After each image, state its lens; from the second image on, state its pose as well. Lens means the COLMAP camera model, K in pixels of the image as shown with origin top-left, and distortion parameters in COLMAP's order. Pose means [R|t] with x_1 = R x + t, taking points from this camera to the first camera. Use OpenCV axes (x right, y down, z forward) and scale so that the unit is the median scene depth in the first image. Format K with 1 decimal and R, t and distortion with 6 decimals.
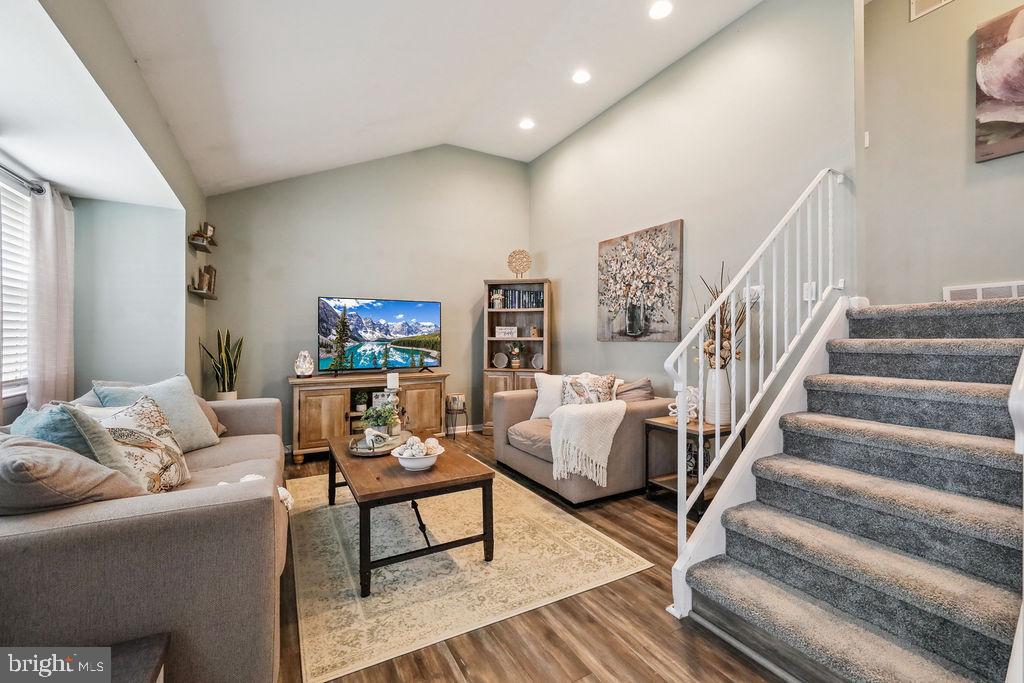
lens RADIAL K [[433.0, 0, 512.0], [0, 433.0, 341.5], [0, 0, 1]] dist [0.095566, -0.000083]
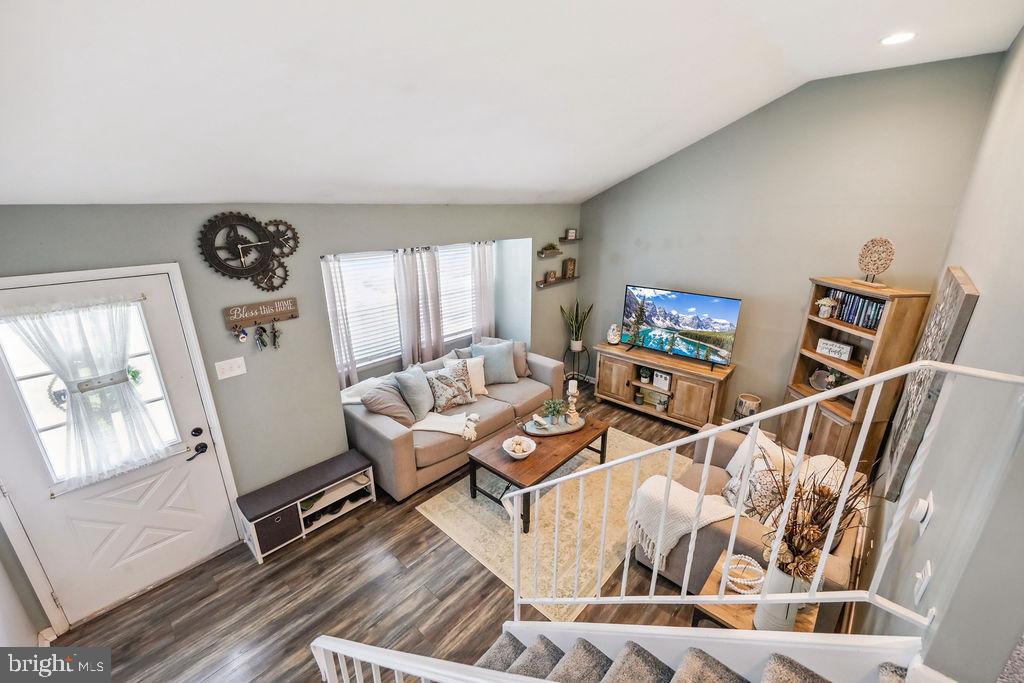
lens RADIAL K [[433.0, 0, 512.0], [0, 433.0, 341.5], [0, 0, 1]] dist [0.095566, -0.000083]
pose [[0.312426, 0.300738, -0.901081, 0.586768], [-0.003594, 0.948931, 0.315462, -0.323898], [0.949935, -0.095320, 0.297552, 0.298752]]
